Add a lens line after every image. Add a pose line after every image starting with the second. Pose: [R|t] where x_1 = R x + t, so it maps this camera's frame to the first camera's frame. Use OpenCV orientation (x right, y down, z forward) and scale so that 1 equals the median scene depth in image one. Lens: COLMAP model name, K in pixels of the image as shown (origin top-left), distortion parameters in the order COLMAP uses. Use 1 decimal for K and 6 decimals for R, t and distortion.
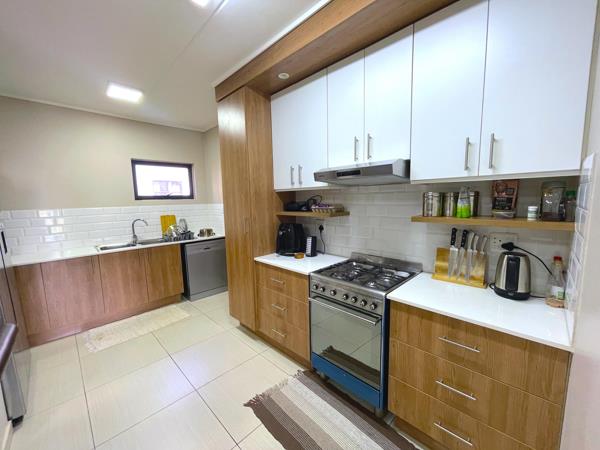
lens RADIAL K [[242.3, 0, 298.9], [0, 242.3, 227.0], [0, 0, 1]] dist [-0.002377, -0.000048]
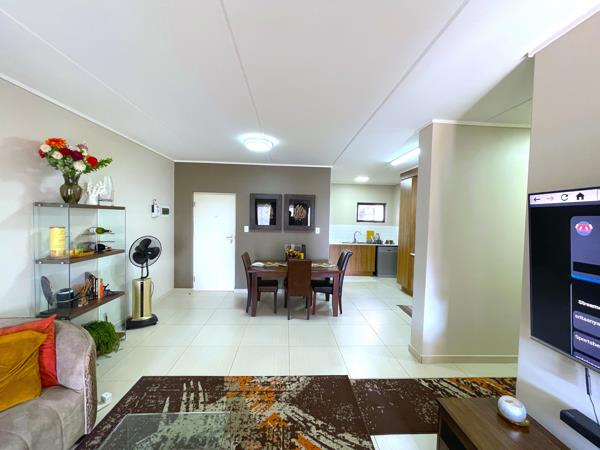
lens RADIAL K [[242.3, 0, 298.9], [0, 242.3, 227.0], [0, 0, 1]] dist [-0.002377, -0.000048]
pose [[0.740588, 0.067188, -0.668591, 0.503716], [-0.122413, 0.991829, -0.035925, 0.096133], [0.660715, 0.108450, 0.742762, -1.268639]]
